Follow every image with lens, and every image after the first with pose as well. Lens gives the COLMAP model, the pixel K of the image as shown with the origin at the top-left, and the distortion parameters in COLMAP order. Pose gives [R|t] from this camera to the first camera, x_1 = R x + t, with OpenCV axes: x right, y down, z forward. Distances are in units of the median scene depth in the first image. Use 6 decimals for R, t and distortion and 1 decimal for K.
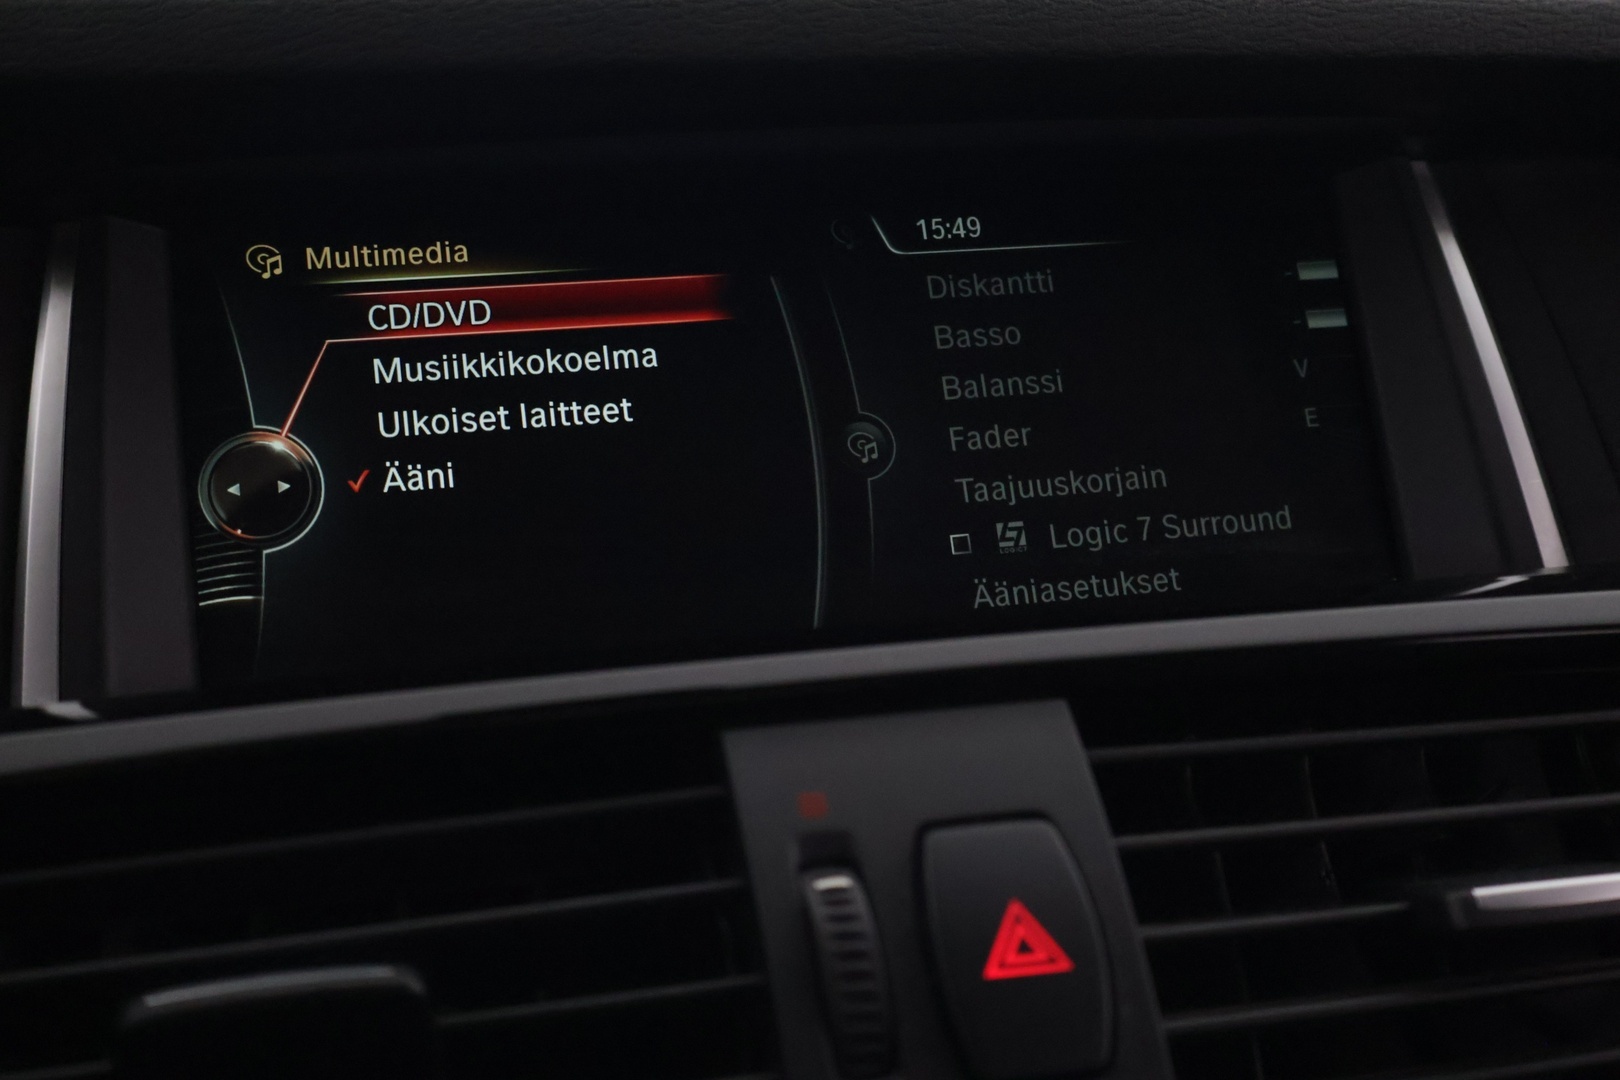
lens RADIAL K [[2373.3, 0, 810.0], [0, 2373.3, 540.0], [0, 0, 1]] dist [0.028562, 0.051043]
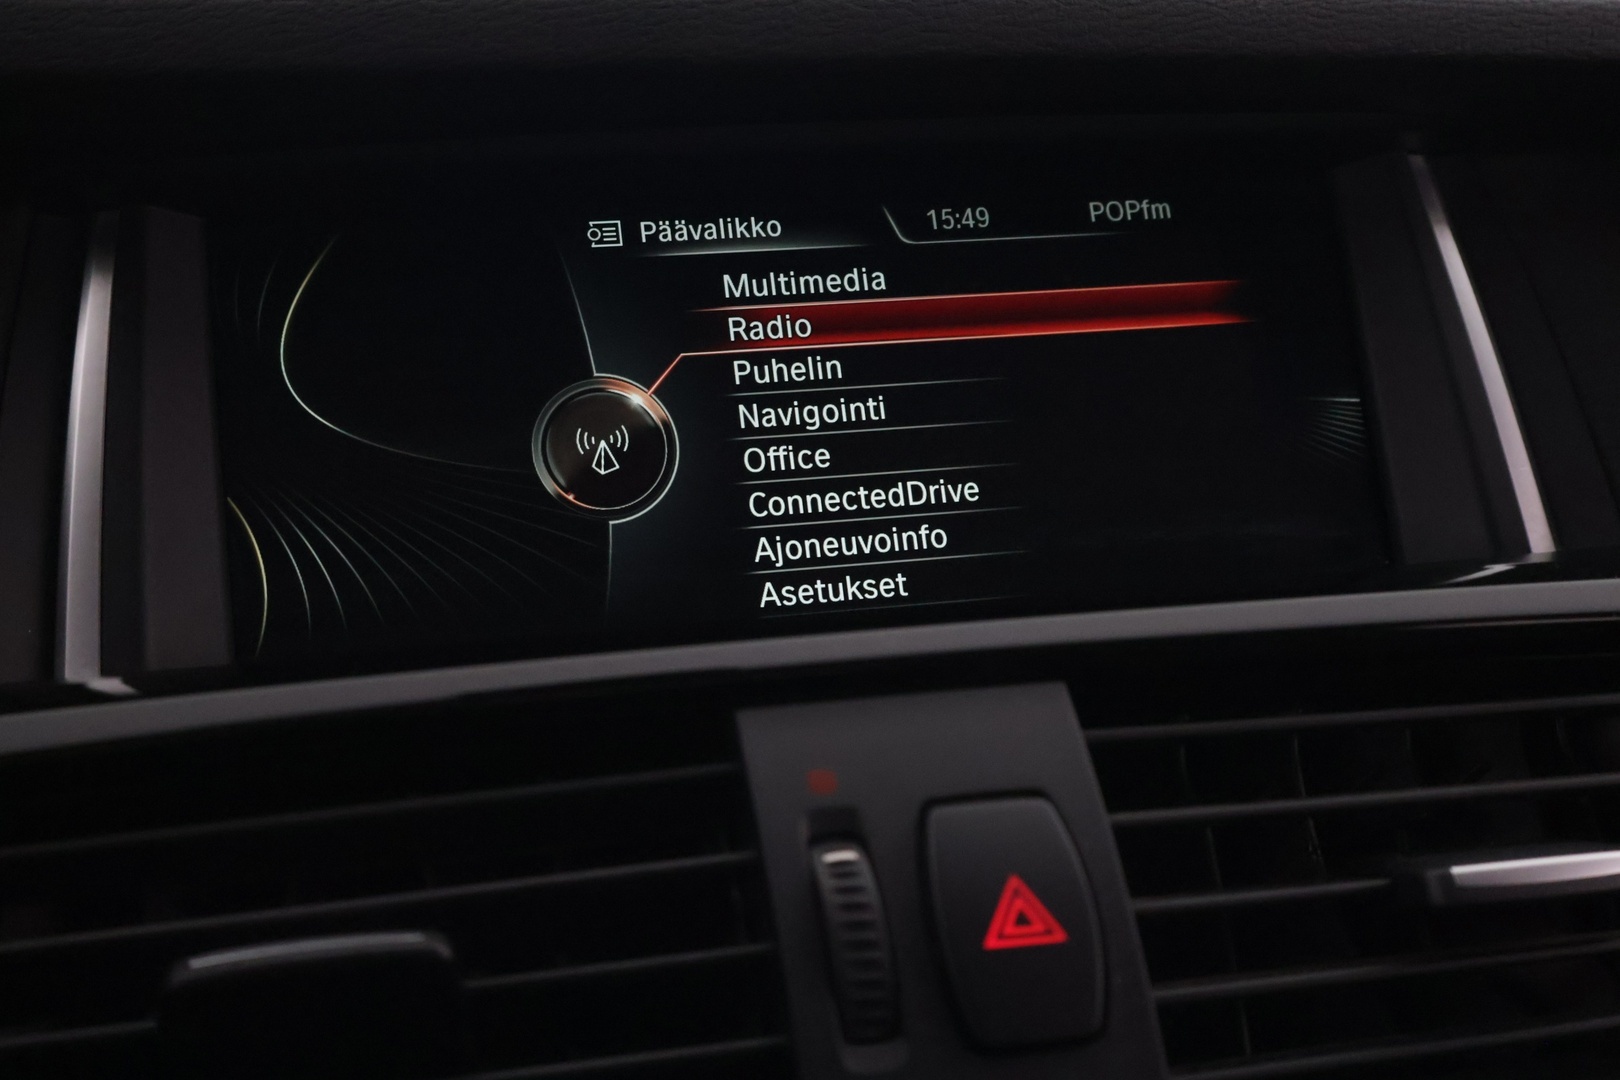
lens RADIAL K [[2373.3, 0, 810.0], [0, 2373.3, 540.0], [0, 0, 1]] dist [0.028562, 0.051043]
pose [[0.999958, 0.007989, -0.004454, -0.000250], [-0.007899, 0.999772, 0.019825, -0.014834], [0.004612, -0.019789, 0.999794, -0.043197]]
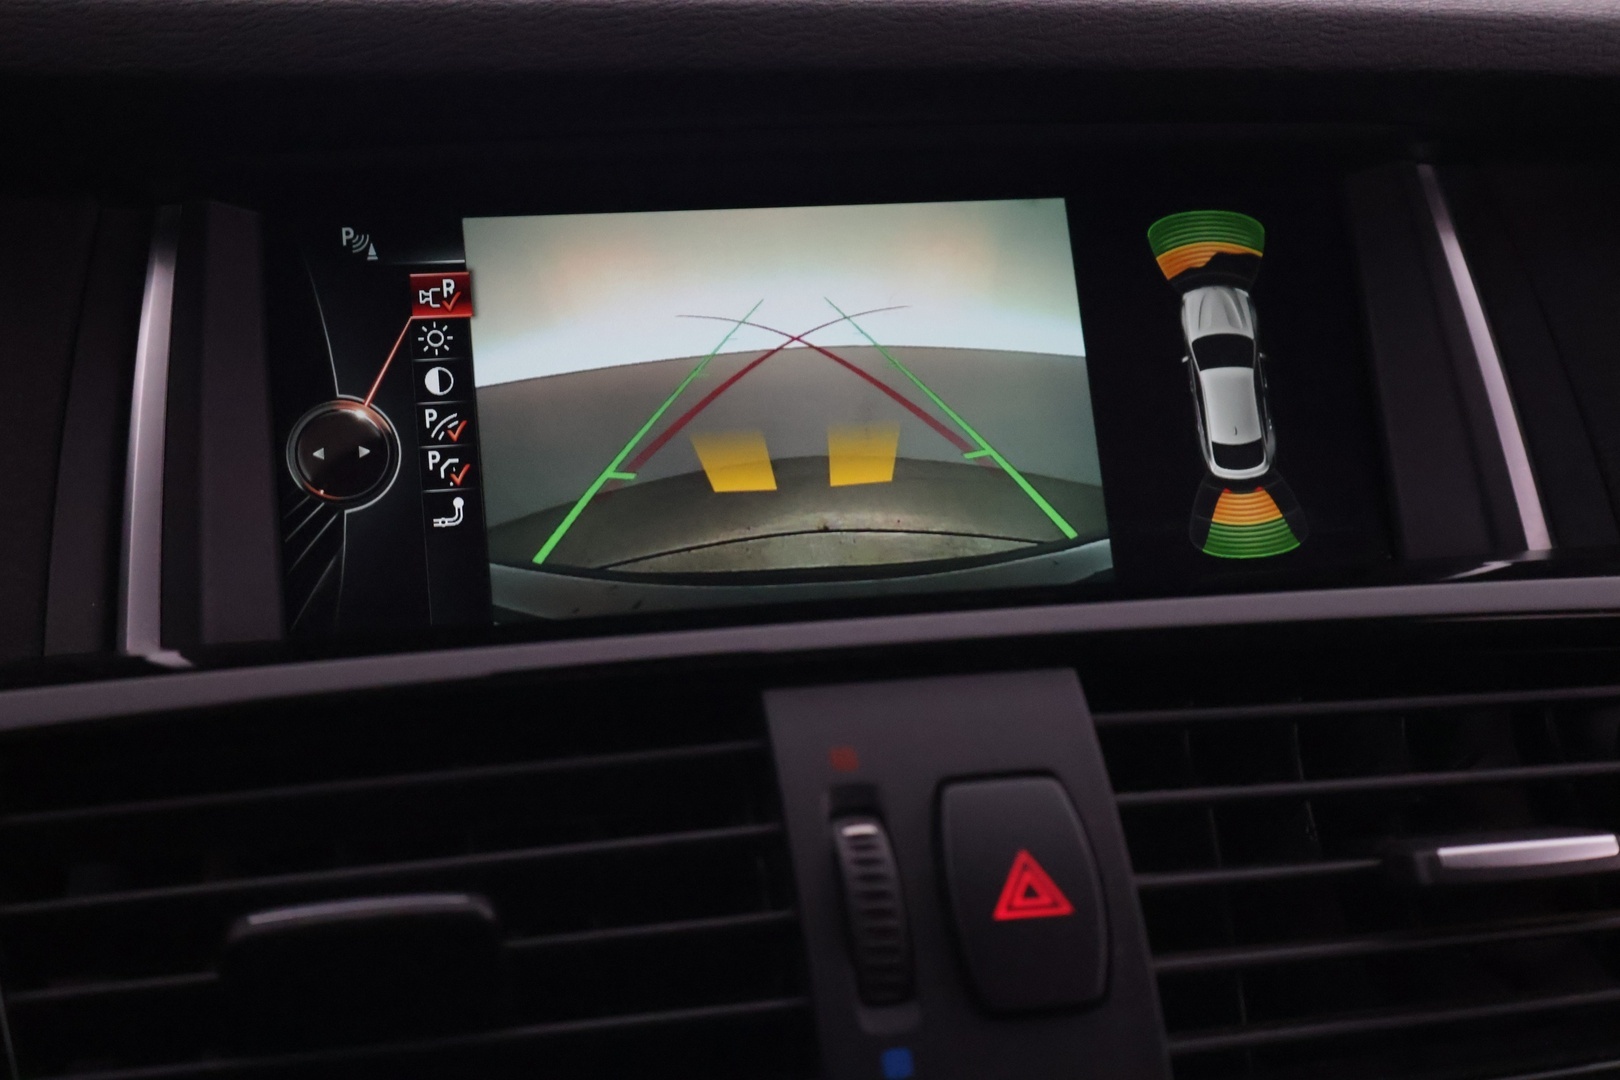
lens RADIAL K [[2373.3, 0, 810.0], [0, 2373.3, 540.0], [0, 0, 1]] dist [0.028562, 0.051043]
pose [[0.999639, 0.022881, -0.014075, -0.001068], [-0.022455, 0.999306, 0.029710, -0.021849], [0.014745, -0.029384, 0.999459, -0.099011]]
